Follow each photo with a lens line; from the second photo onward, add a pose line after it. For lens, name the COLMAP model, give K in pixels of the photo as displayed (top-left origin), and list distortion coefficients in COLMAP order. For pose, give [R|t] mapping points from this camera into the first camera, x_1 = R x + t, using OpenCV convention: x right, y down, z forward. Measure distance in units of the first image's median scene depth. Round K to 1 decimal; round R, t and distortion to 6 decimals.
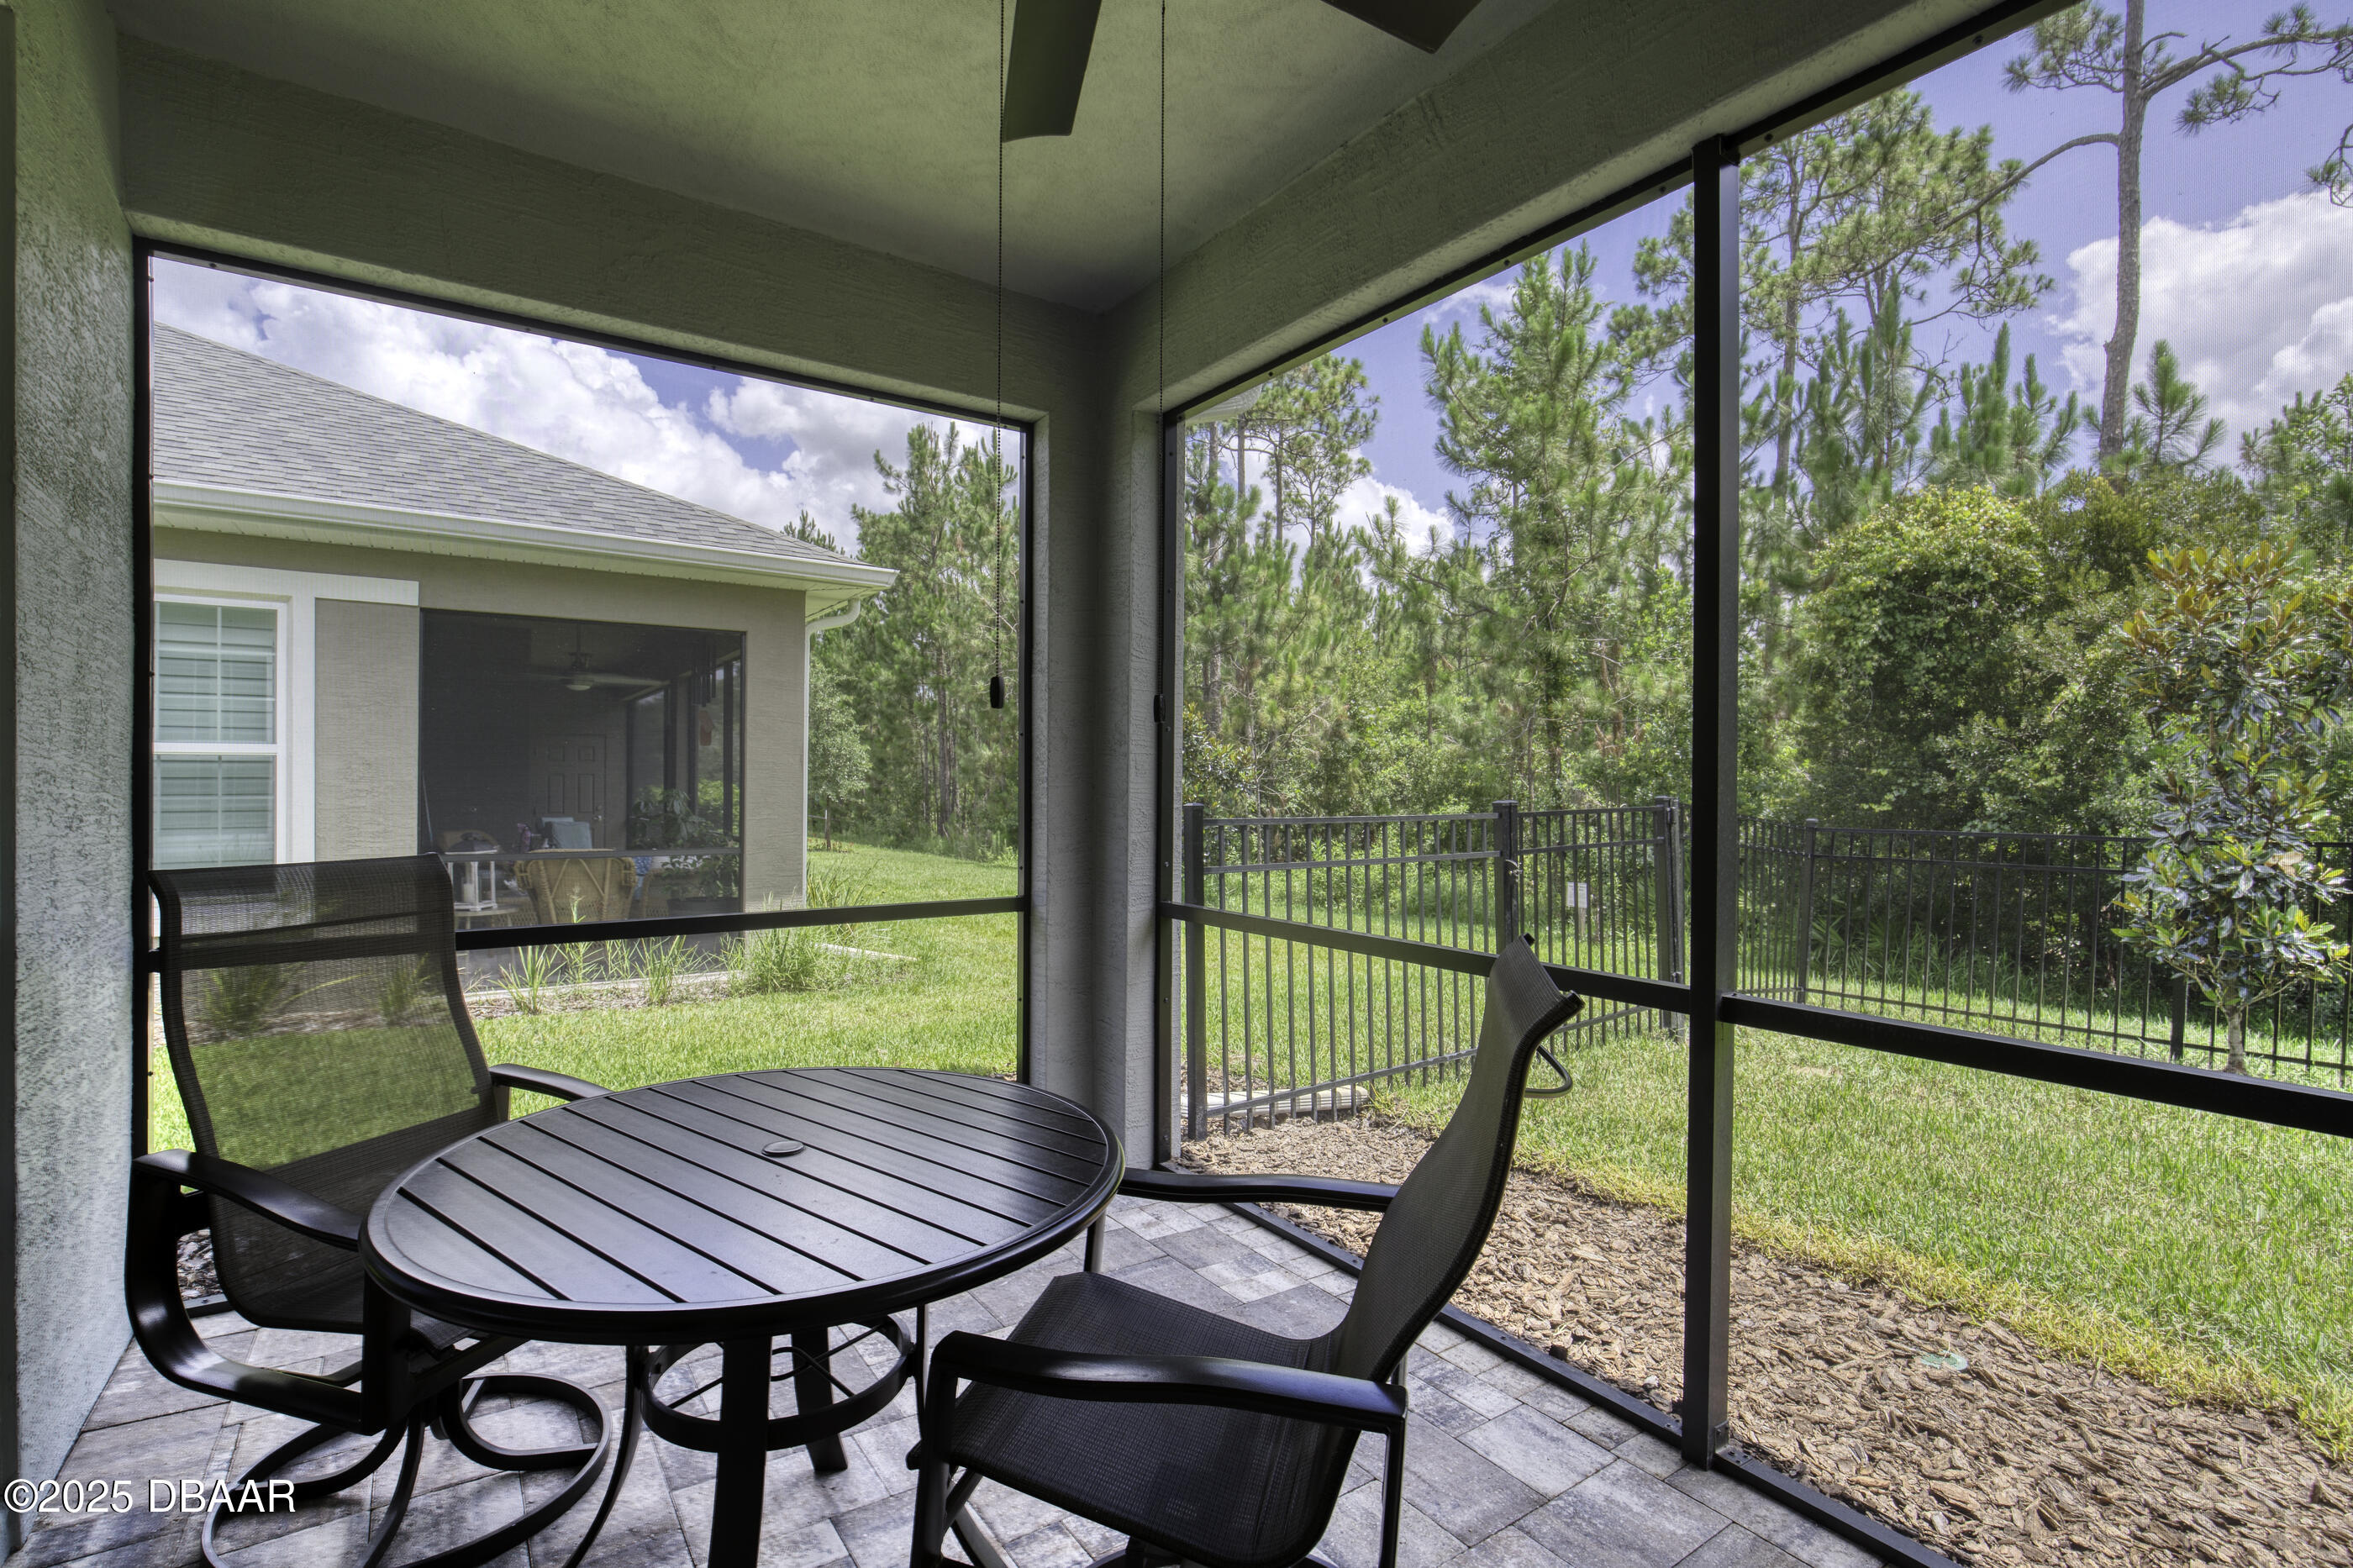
lens RADIAL K [[1099.6, 0, 1160.6], [0, 1099.6, 783.9], [0, 0, 1]] dist [-0.000360, 0.000085]
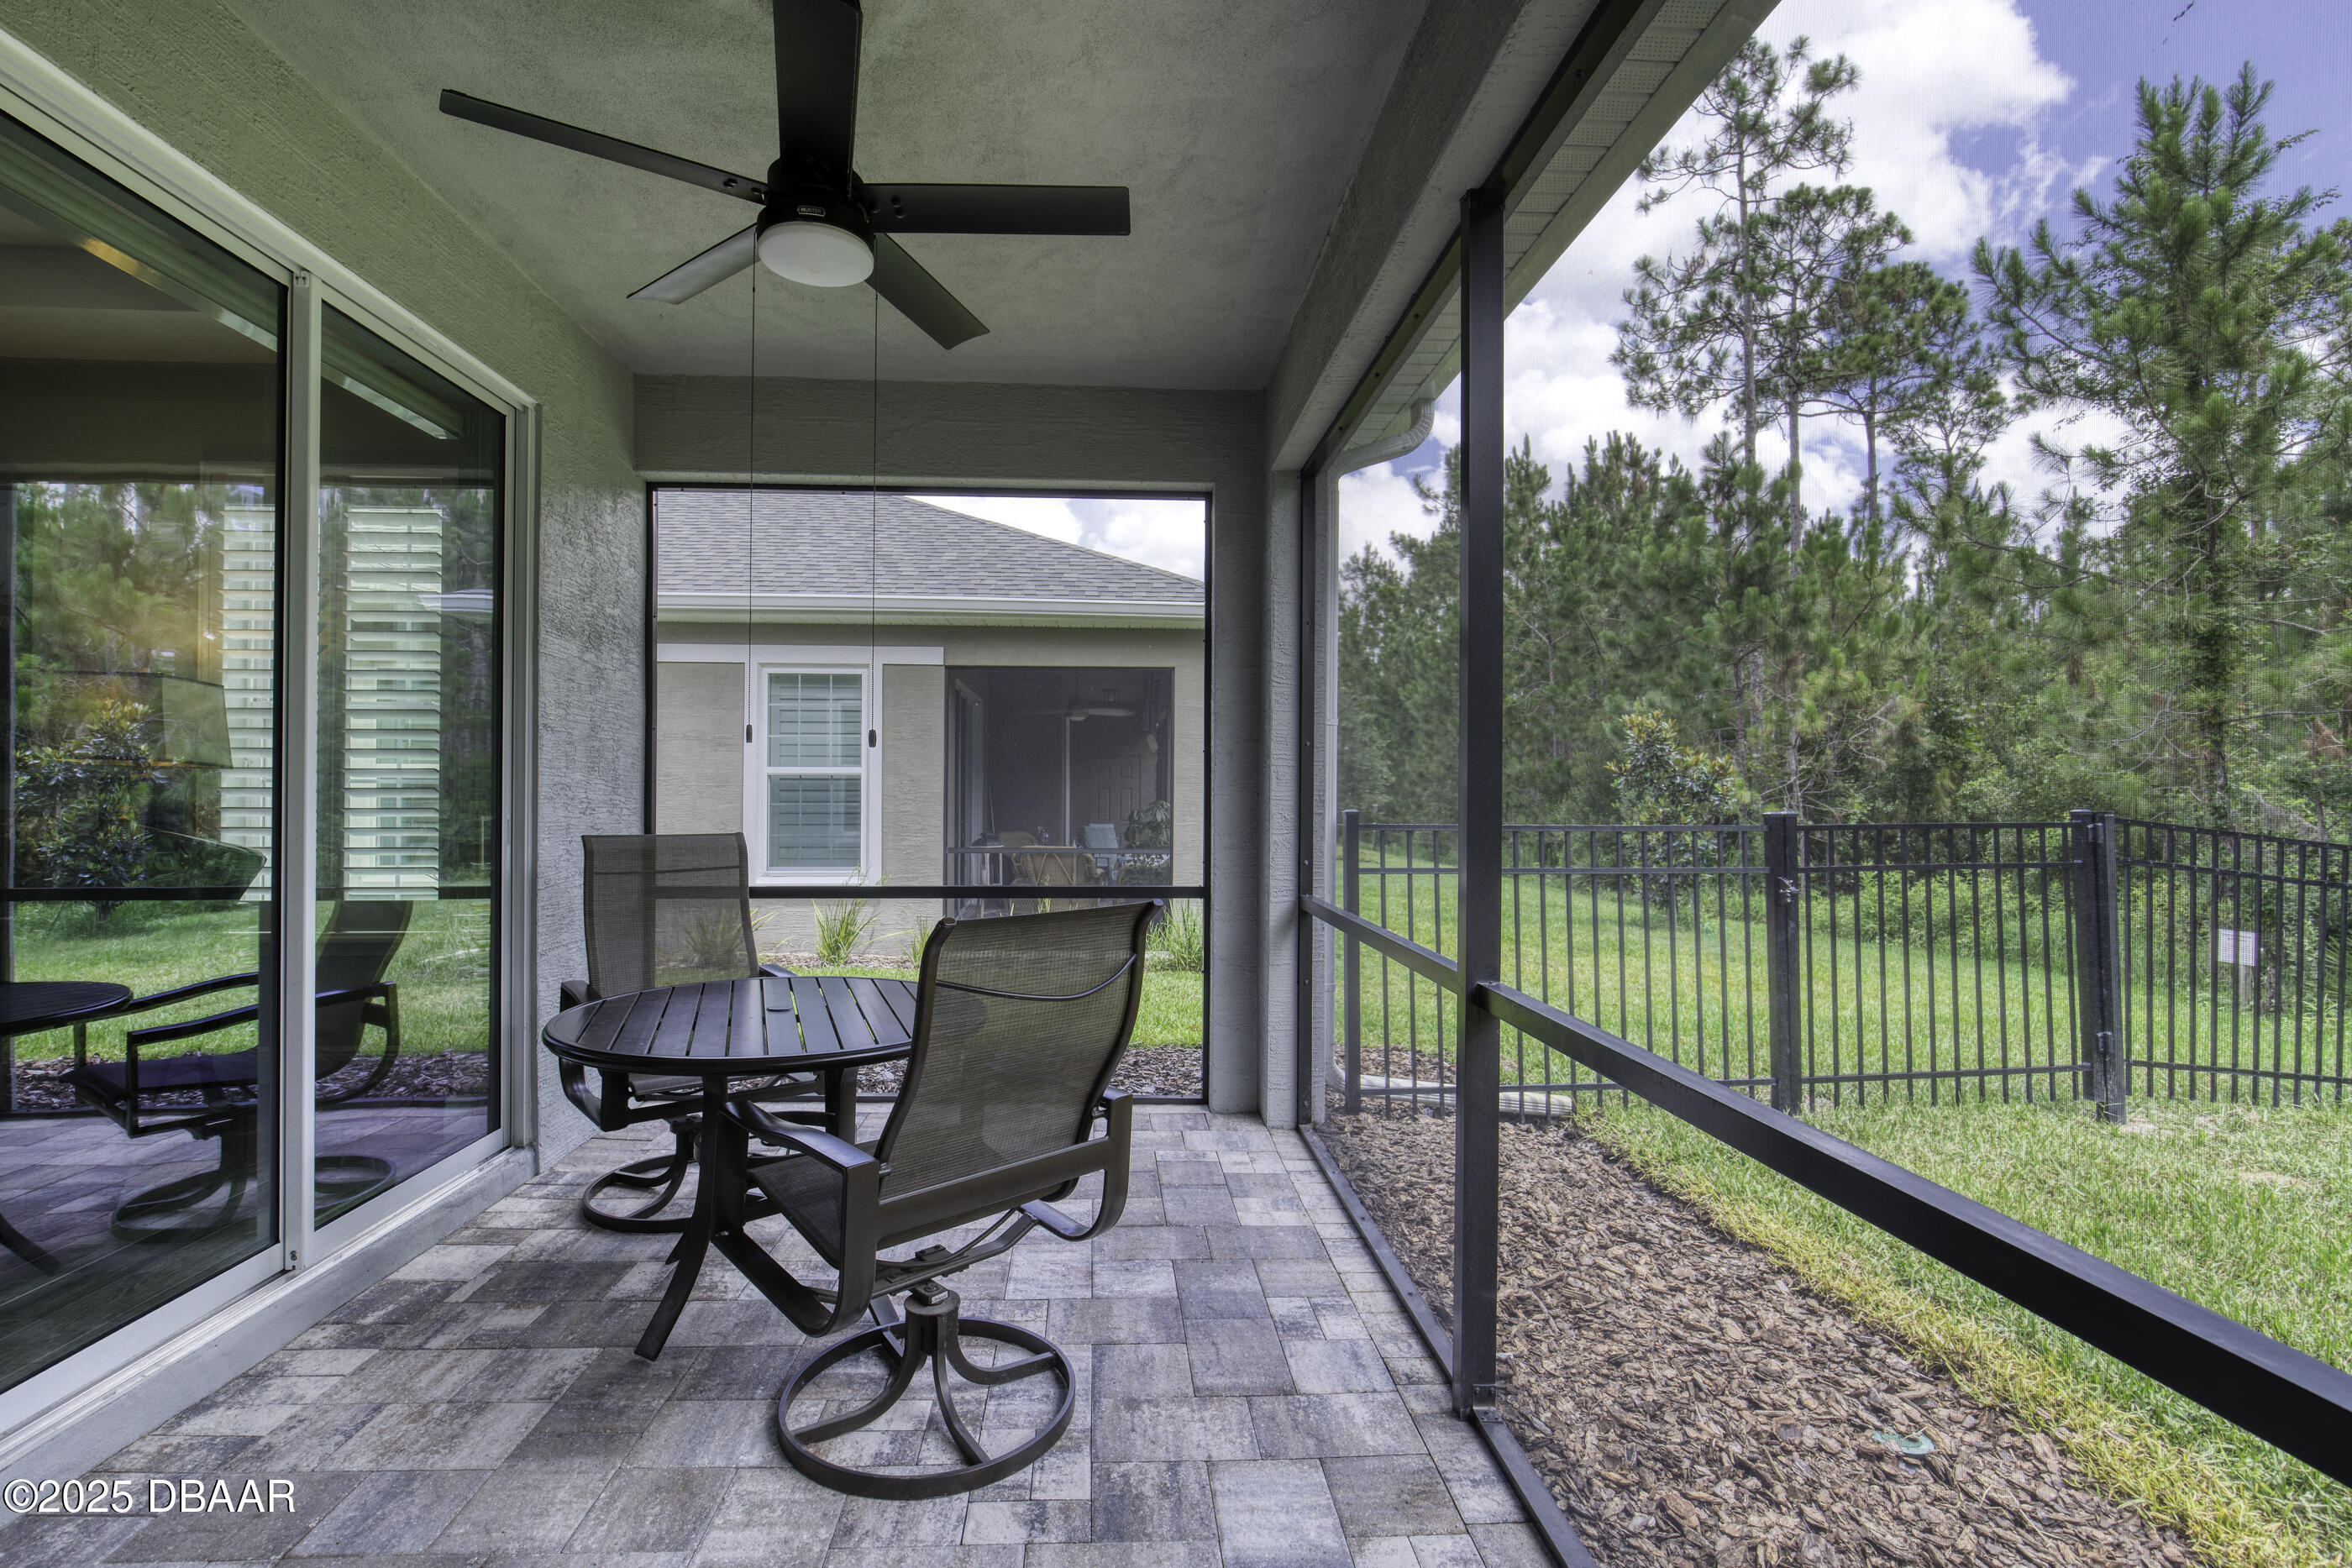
lens RADIAL K [[1101.9, 0, 1162.3], [0, 1101.9, 790.5], [0, 0, 1]] dist [-0.037127, 0.035778]
pose [[0.853977, -0.000371, -0.520311, 0.152728], [-0.003042, 0.999979, -0.005706, 0.001309], [0.520302, 0.006455, 0.853958, -0.015814]]
